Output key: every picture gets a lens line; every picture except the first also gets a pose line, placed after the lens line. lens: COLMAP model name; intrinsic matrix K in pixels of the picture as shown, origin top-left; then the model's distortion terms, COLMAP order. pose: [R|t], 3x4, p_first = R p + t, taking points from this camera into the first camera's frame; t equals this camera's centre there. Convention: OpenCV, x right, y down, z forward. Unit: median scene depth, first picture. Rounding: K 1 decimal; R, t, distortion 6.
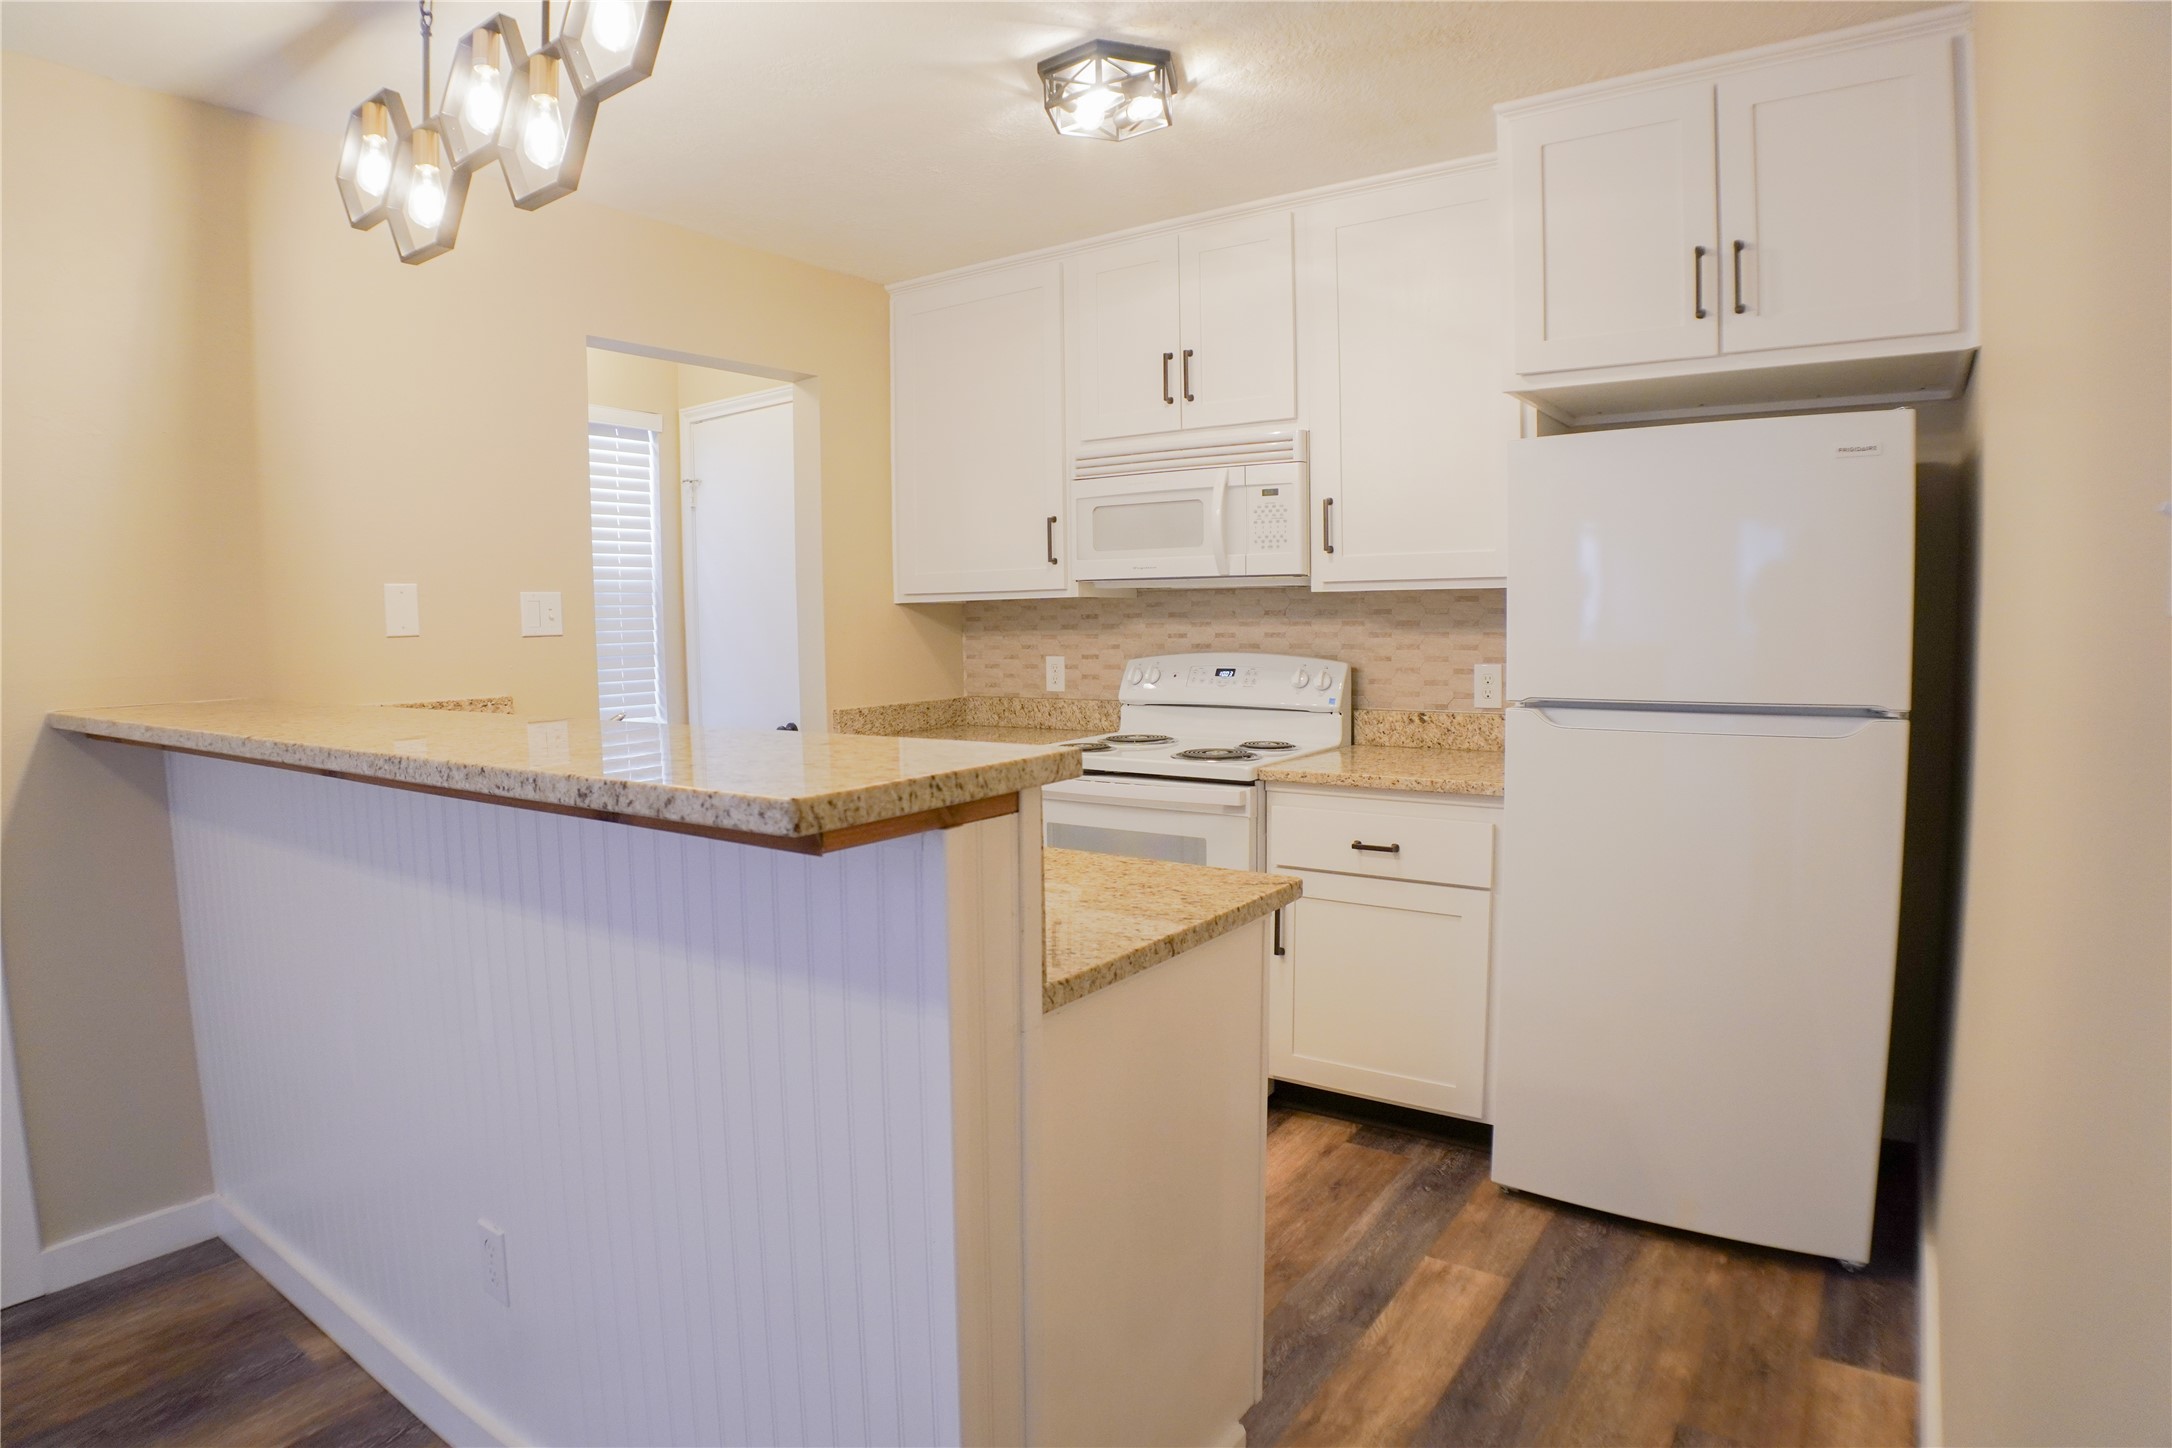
lens RADIAL K [[1238.5, 0, 1086.0], [0, 1238.5, 724.0], [0, 0, 1]] dist [-0.121389, 0.030659]
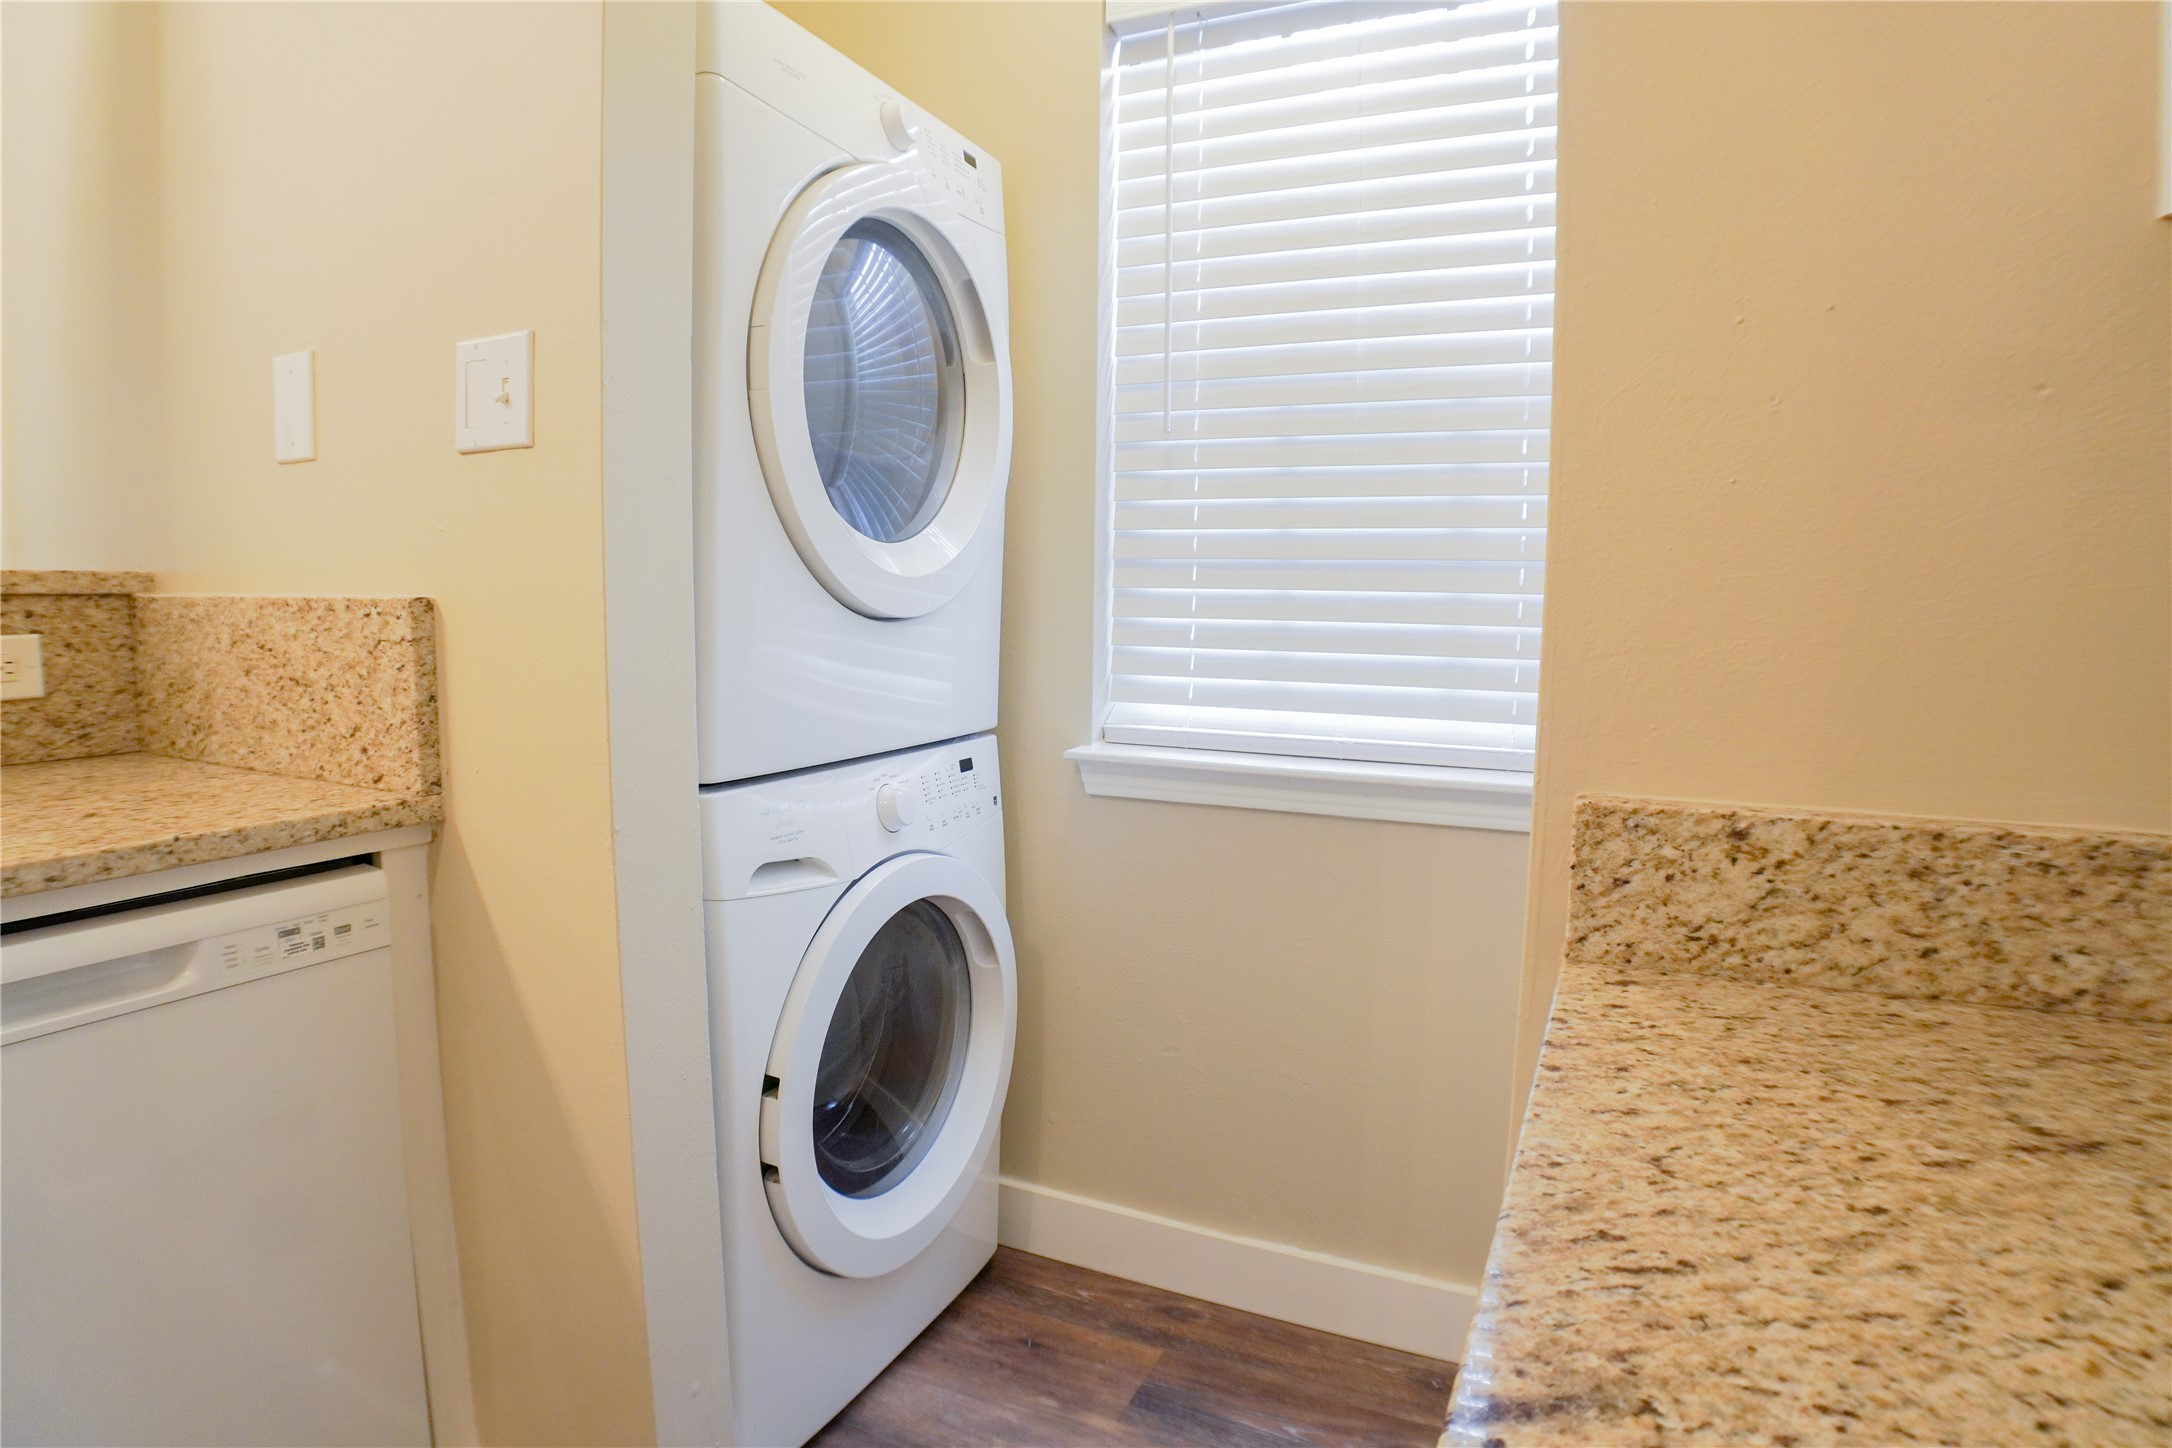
lens RADIAL K [[1209.2, 0, 1077.6], [0, 1209.2, 721.3], [0, 0, 1]] dist [-0.132474, 0.031546]
pose [[0.165063, 0.122535, -0.978642, -0.035182], [-0.100135, 0.989207, 0.106969, -0.037109], [0.981187, 0.080340, 0.175551, 0.924231]]
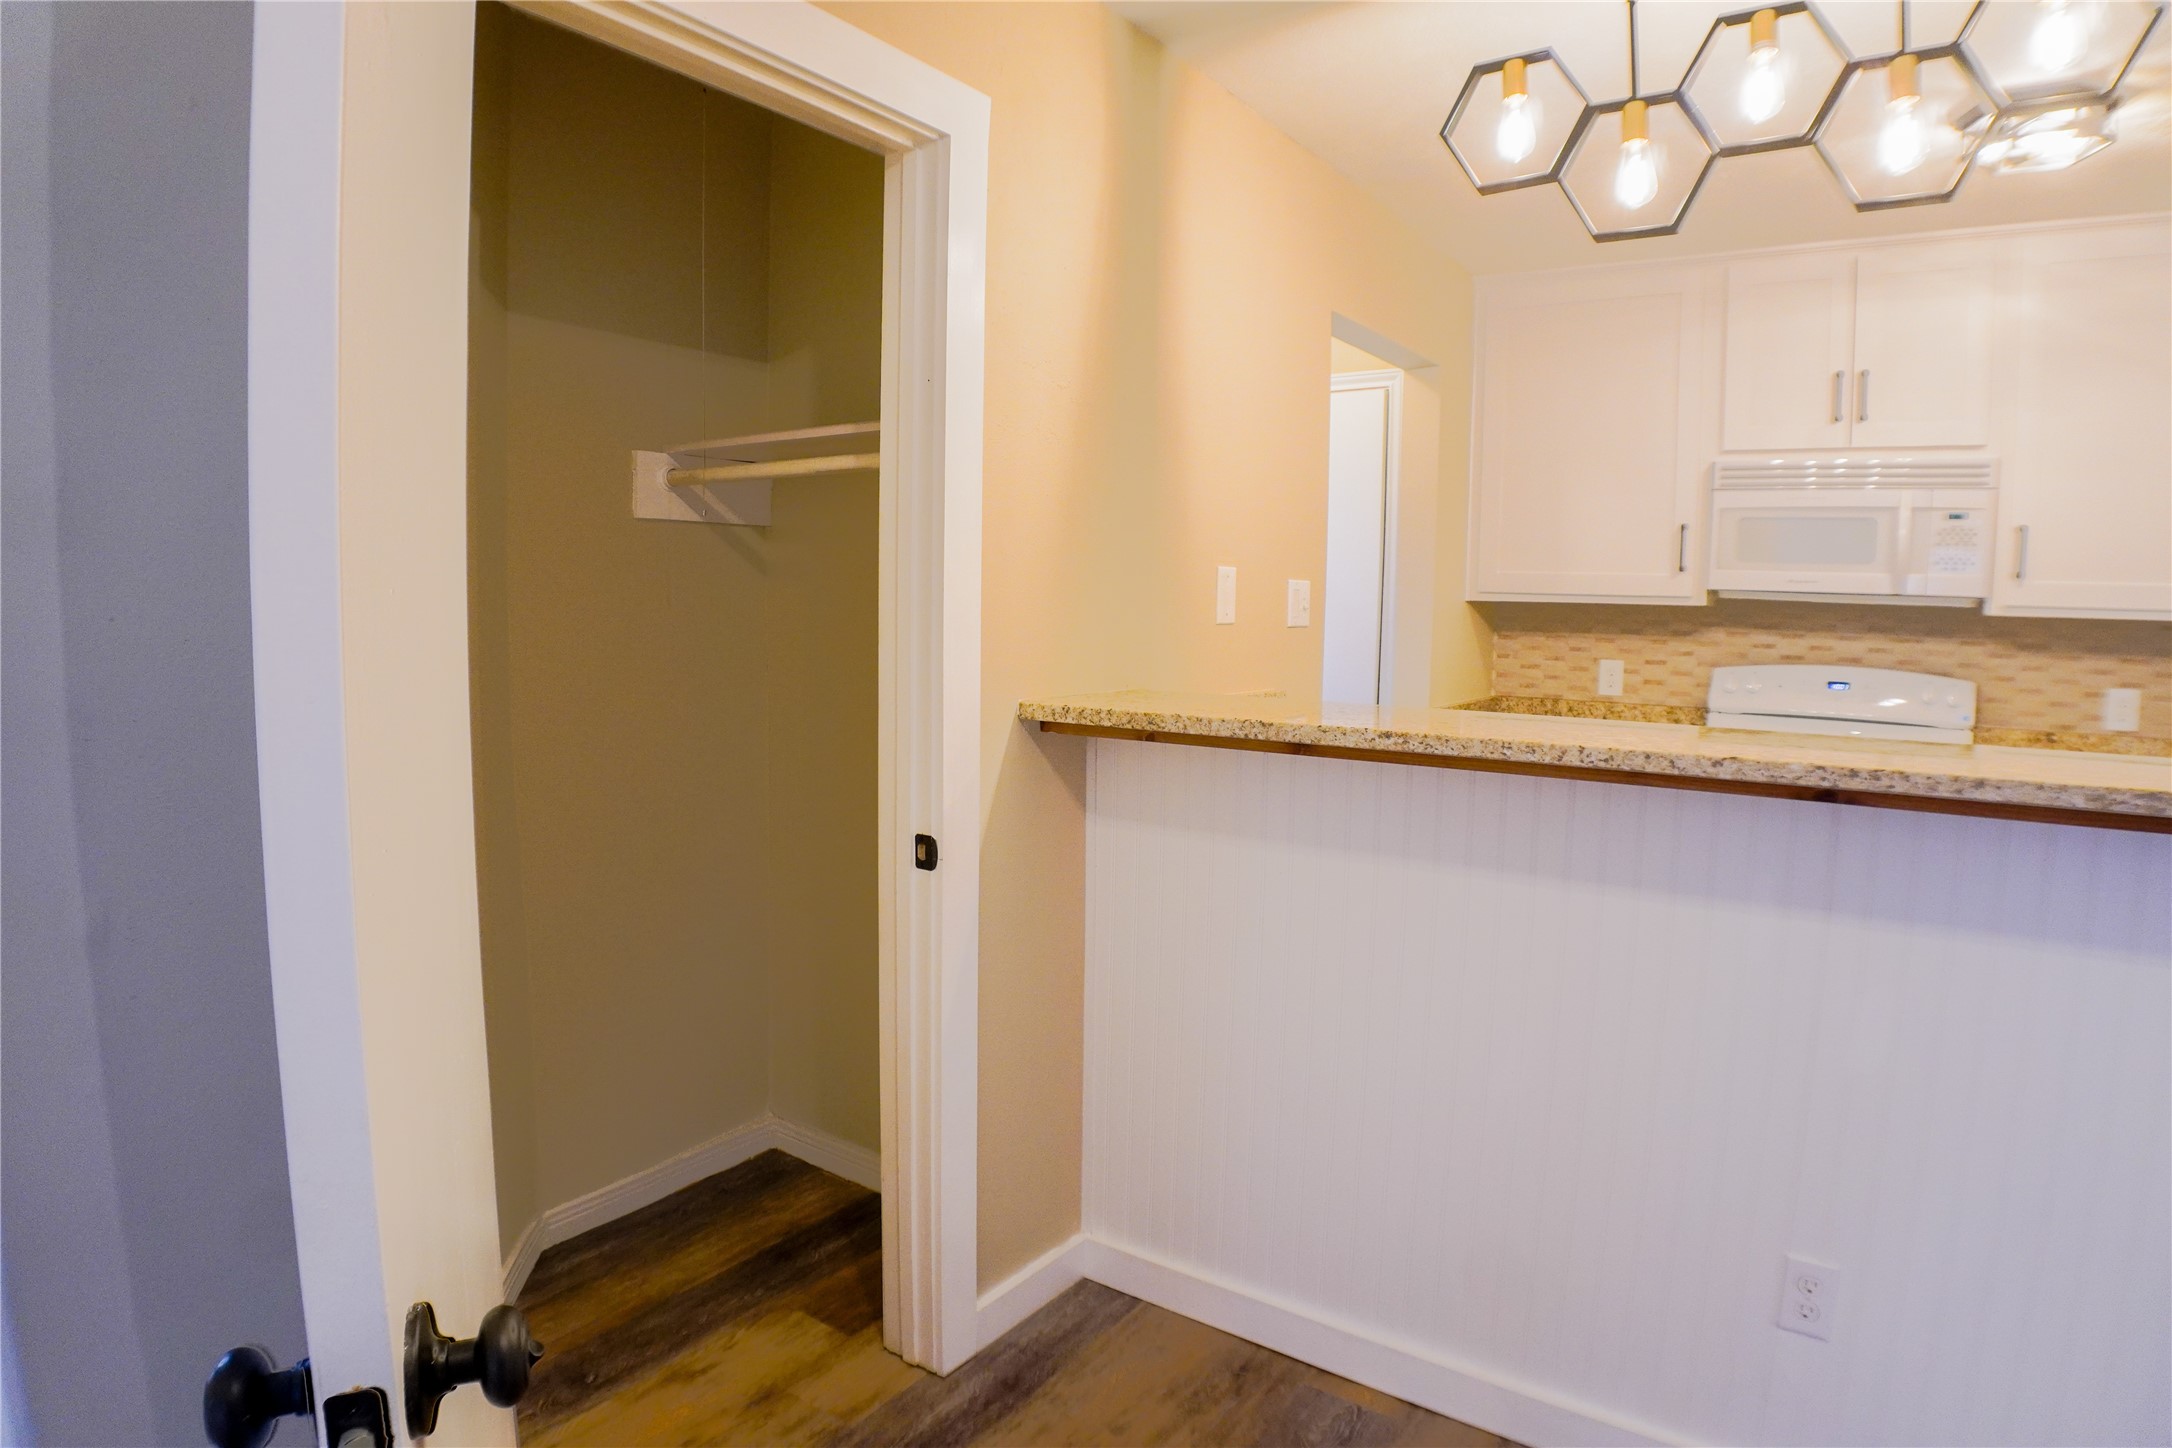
lens RADIAL K [[1238.5, 0, 1086.0], [0, 1238.5, 724.0], [0, 0, 1]] dist [-0.121389, 0.030659]
pose [[0.999401, 0.031978, 0.013210, -0.514001], [-0.032178, 0.999366, 0.015237, -0.004732], [-0.012715, -0.015652, 0.999797, 0.026347]]
